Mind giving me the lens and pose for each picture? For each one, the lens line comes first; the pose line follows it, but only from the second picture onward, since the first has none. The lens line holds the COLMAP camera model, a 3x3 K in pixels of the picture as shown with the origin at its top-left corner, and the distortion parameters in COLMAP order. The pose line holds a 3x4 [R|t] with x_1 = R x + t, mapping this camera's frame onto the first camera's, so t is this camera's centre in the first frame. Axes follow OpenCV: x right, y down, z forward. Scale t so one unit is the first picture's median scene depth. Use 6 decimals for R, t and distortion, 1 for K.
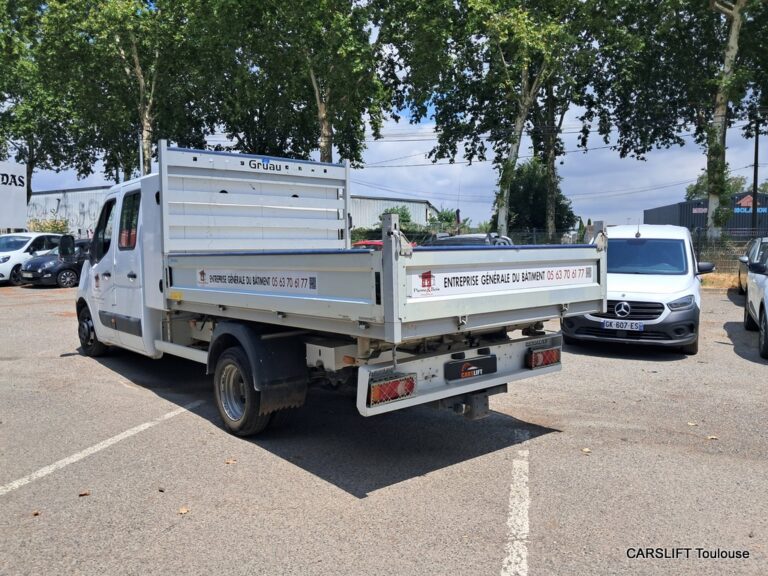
lens RADIAL K [[604.2, 0, 388.6], [0, 604.2, 292.0], [0, 0, 1]] dist [0.026088, -0.032911]
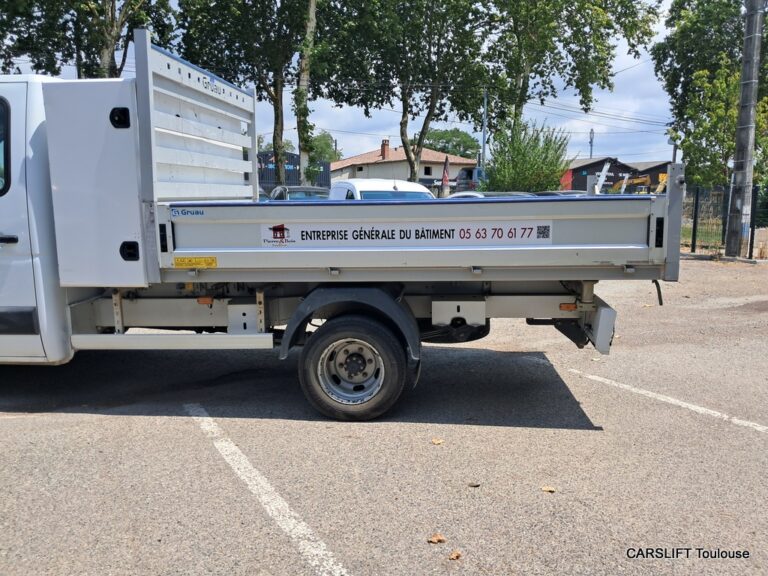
lens RADIAL K [[604.2, 0, 399.7], [0, 604.2, 289.4], [0, 0, 1]] dist [0.026088, -0.032911]
pose [[0.703436, -0.100026, 0.703685, -0.825912], [0.046856, 0.994420, 0.094513, -0.022359], [-0.709212, -0.033512, 0.704198, 0.400303]]
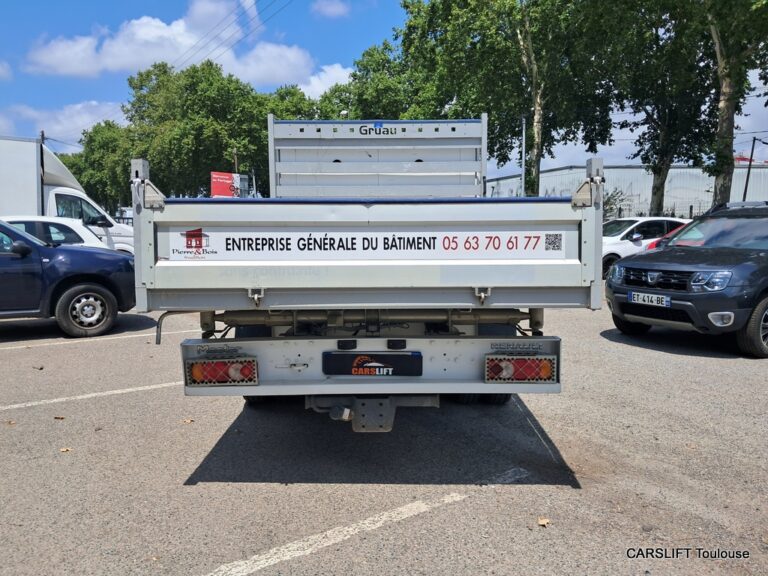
lens RADIAL K [[604.2, 0, 392.5], [0, 604.2, 275.1], [0, 0, 1]] dist [0.026088, -0.032911]
pose [[0.765578, 0.052145, -0.641226, 0.593308], [-0.052919, 0.998436, 0.018011, -0.000515], [0.641162, 0.020144, 0.767141, 0.401349]]
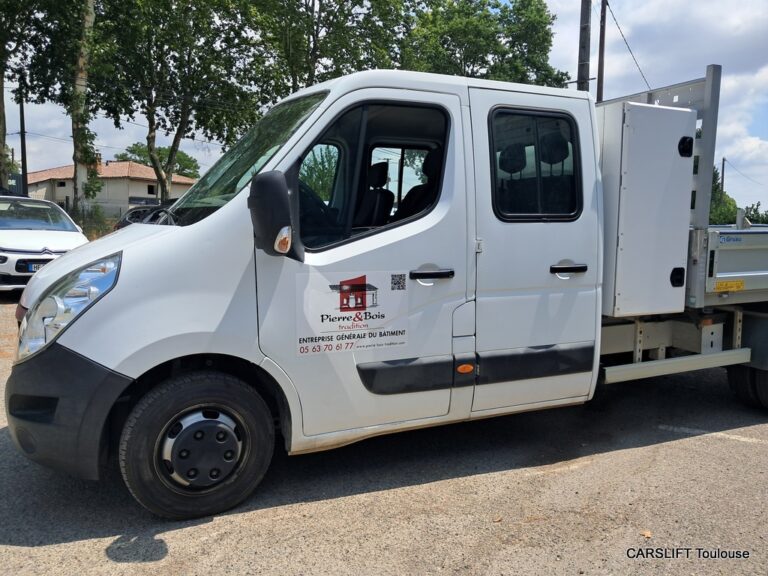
lens RADIAL K [[604.2, 0, 390.8], [0, 604.2, 293.9], [0, 0, 1]] dist [0.026088, -0.032911]
pose [[0.276685, -0.100748, 0.955665, -1.438023], [0.052453, 0.994590, 0.089666, -0.089645], [-0.959528, 0.025318, 0.280473, 1.445200]]
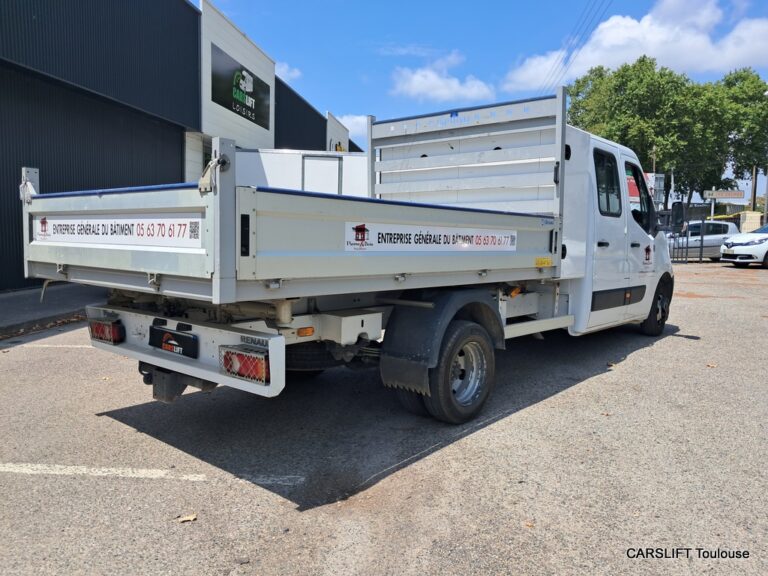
lens RADIAL K [[604.2, 0, 396.3], [0, 604.2, 286.8], [0, 0, 1]] dist [0.026088, -0.032911]
pose [[0.168939, 0.098275, -0.980715, 0.936948], [-0.090364, 0.992370, 0.083877, -0.044116], [0.981475, 0.074452, 0.176531, 1.069672]]
